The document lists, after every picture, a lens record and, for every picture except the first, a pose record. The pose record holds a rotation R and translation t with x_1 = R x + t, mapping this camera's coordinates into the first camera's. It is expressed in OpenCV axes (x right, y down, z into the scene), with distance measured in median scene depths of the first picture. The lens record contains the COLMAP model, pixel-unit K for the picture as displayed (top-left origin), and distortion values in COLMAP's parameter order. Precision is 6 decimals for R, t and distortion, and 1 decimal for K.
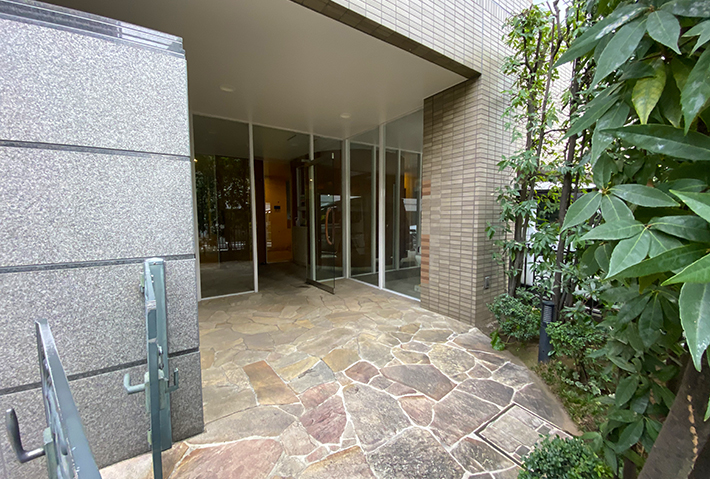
lens RADIAL K [[292.1, 0, 350.2], [0, 292.1, 242.9], [0, 0, 1]] dist [-0.010025, -0.001291]
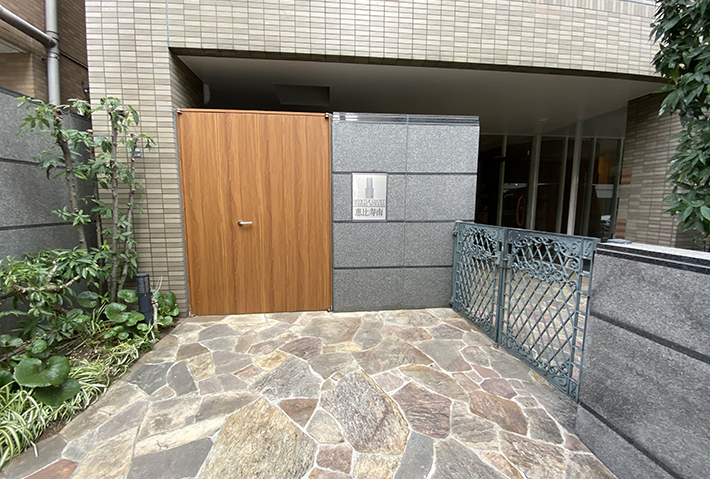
lens RADIAL K [[292.1, 0, 362.2], [0, 292.1, 234.0], [0, 0, 1]] dist [-0.010025, -0.001291]
pose [[0.885186, 0.057869, -0.461624, -0.091693], [-0.049585, 0.998317, 0.030067, 0.035660], [0.462587, -0.003725, 0.886566, -0.378252]]
